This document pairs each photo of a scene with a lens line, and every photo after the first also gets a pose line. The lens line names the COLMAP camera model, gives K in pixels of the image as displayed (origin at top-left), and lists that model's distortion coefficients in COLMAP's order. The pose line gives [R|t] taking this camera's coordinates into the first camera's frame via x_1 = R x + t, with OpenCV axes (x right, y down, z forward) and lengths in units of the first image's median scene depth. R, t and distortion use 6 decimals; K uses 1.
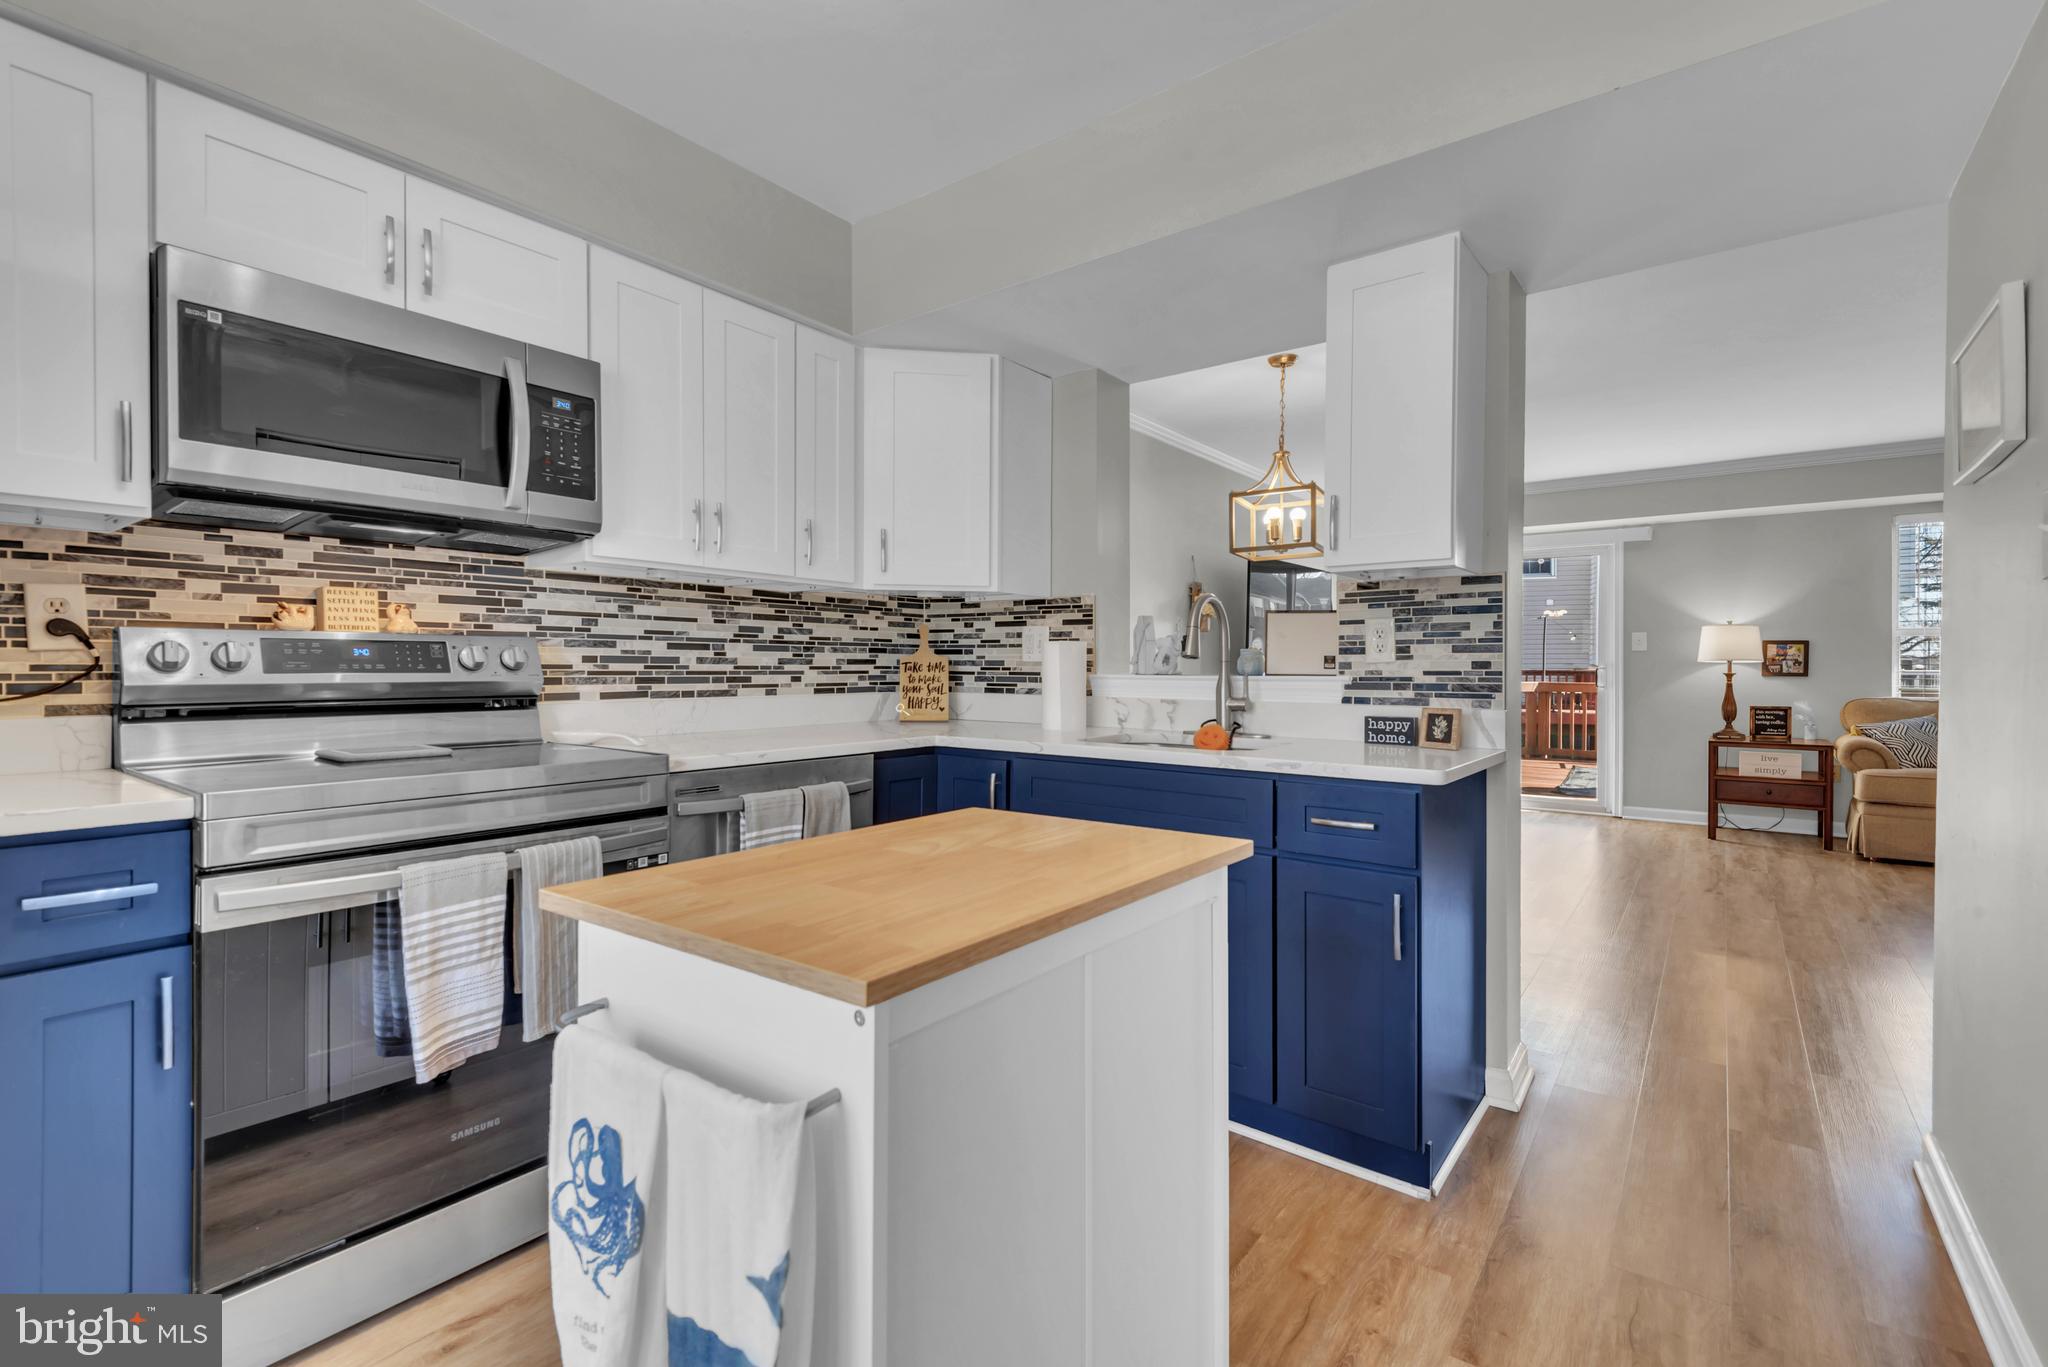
lens RADIAL K [[939.3, 0, 1026.8], [0, 939.3, 668.6], [0, 0, 1]] dist [0.034125, -0.015929]
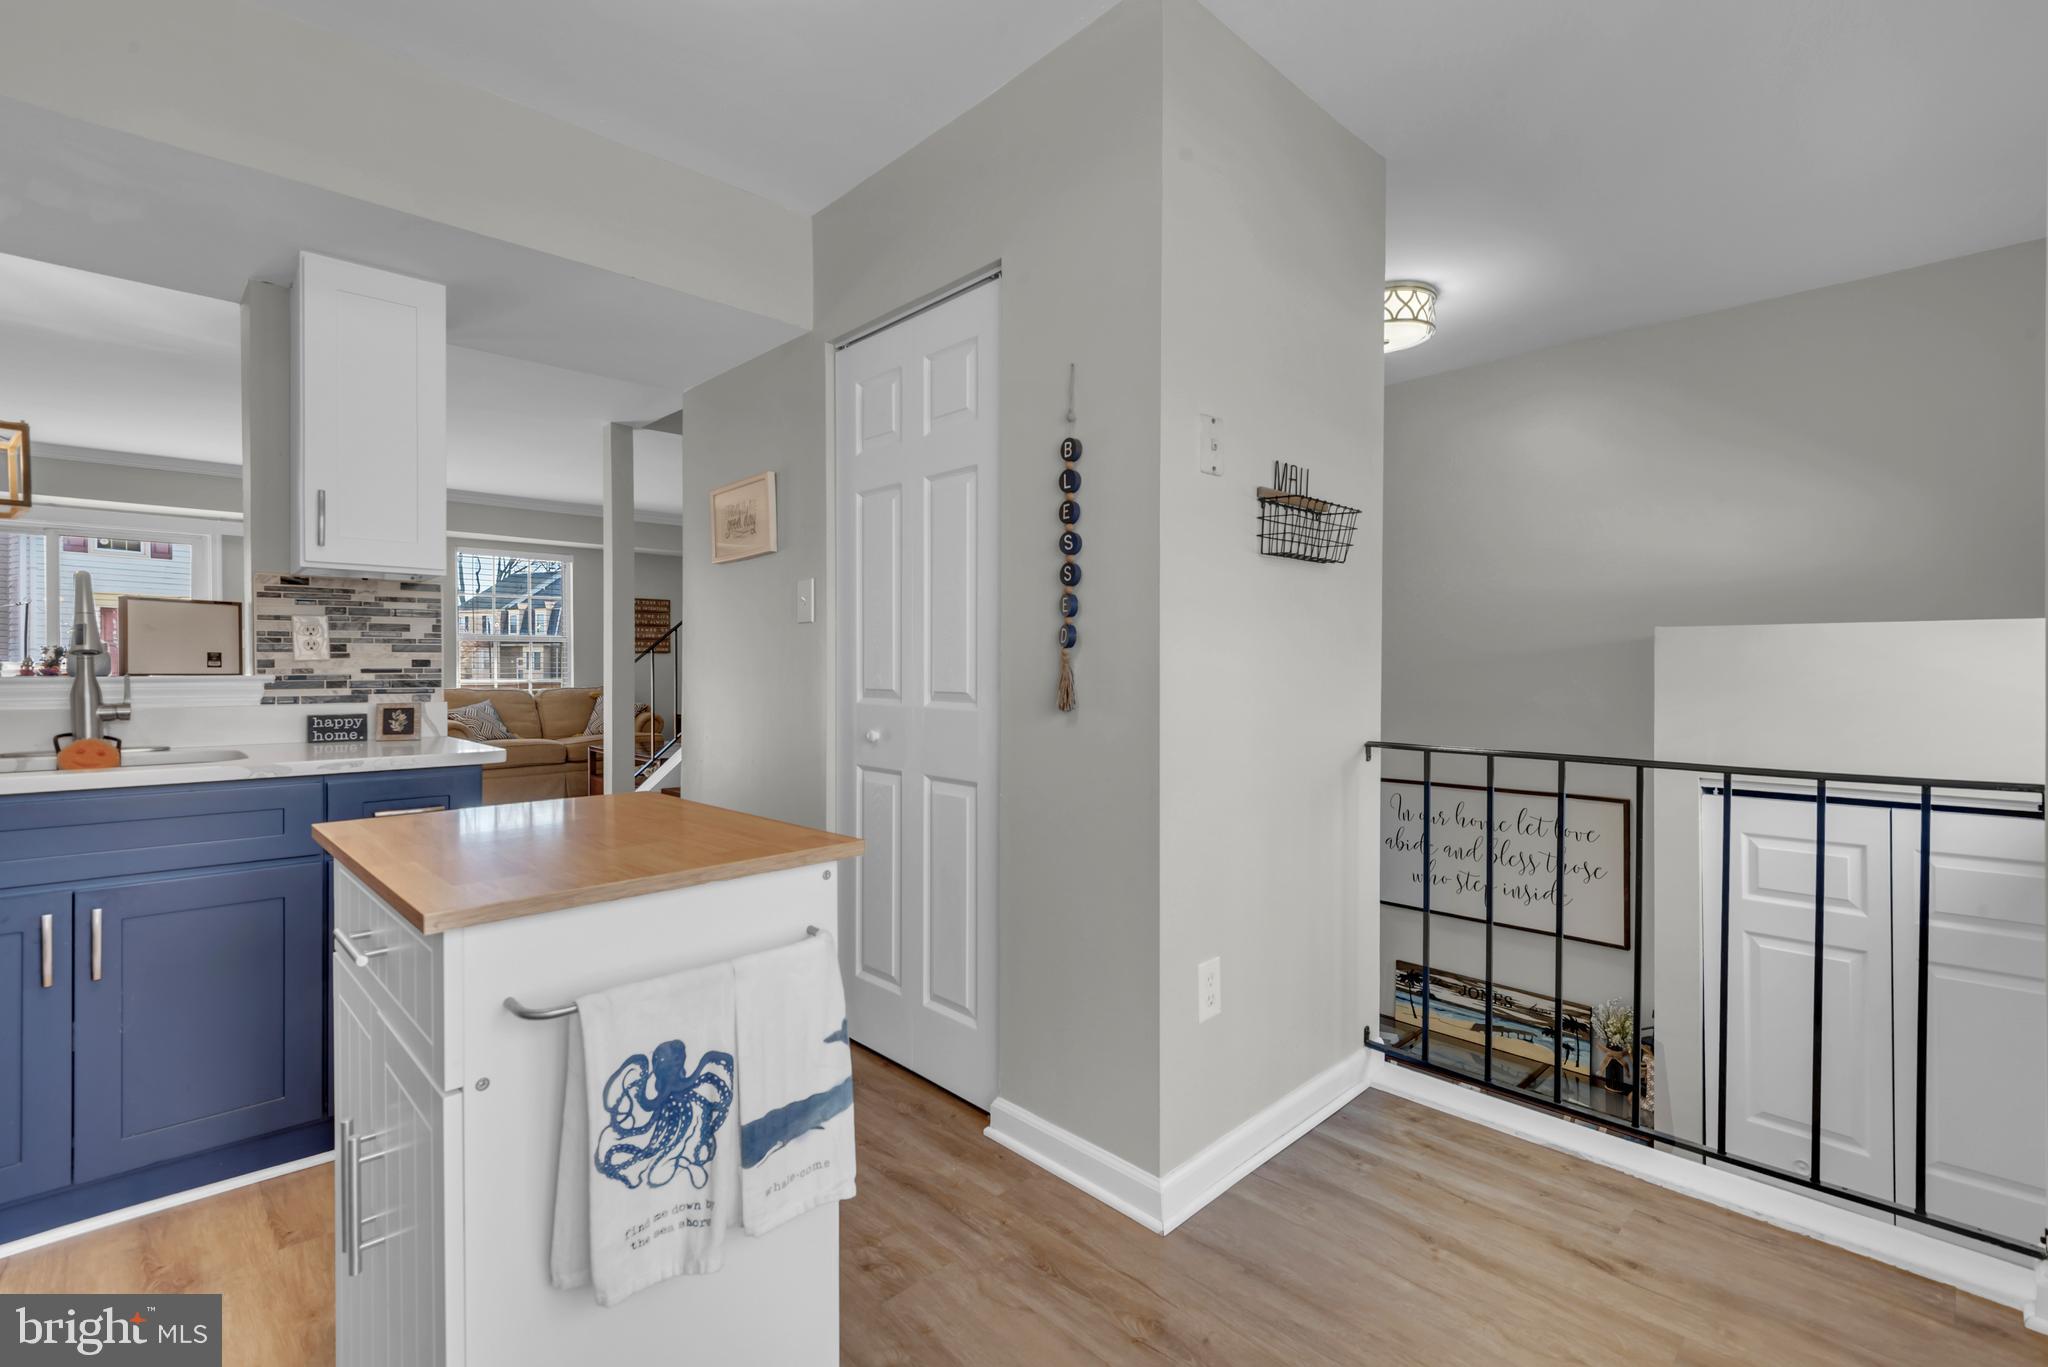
lens RADIAL K [[939.3, 0, 1026.8], [0, 939.3, 668.6], [0, 0, 1]] dist [0.034125, -0.015929]
pose [[0.172580, -0.006355, 0.984975, -0.490344], [0.002515, 0.999979, 0.006011, -0.002226], [-0.984992, 0.001440, 0.172592, 0.101314]]
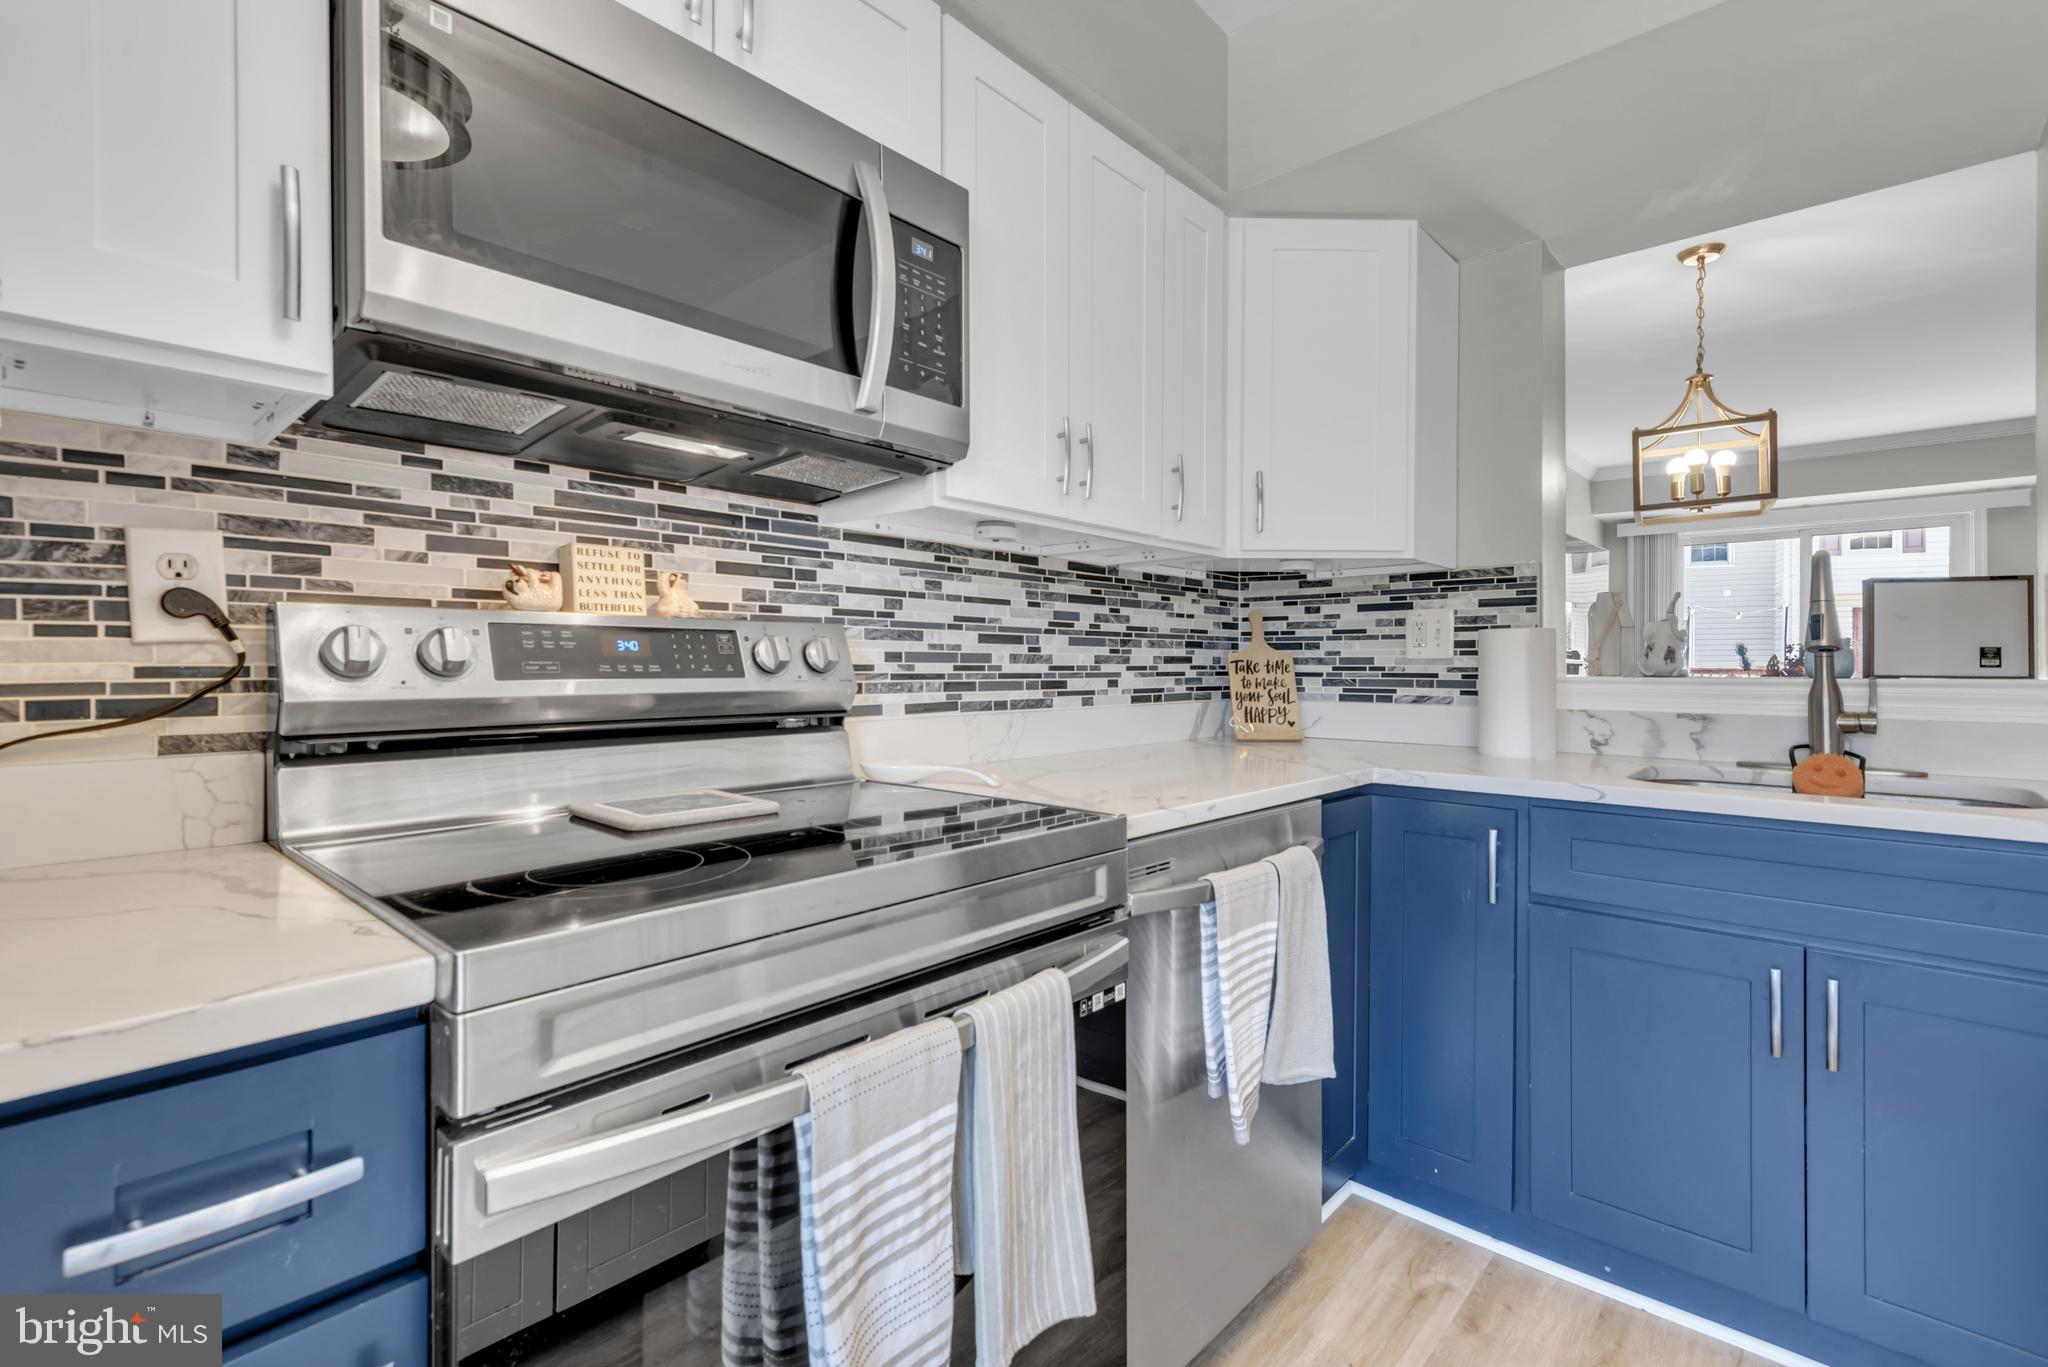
lens RADIAL K [[939.3, 0, 1026.8], [0, 939.3, 668.6], [0, 0, 1]] dist [0.034125, -0.015929]
pose [[0.996317, -0.002981, -0.085694, -0.316668], [0.003040, 0.999995, 0.000568, -0.001486], [0.085691, -0.000827, 0.996321, 0.328581]]
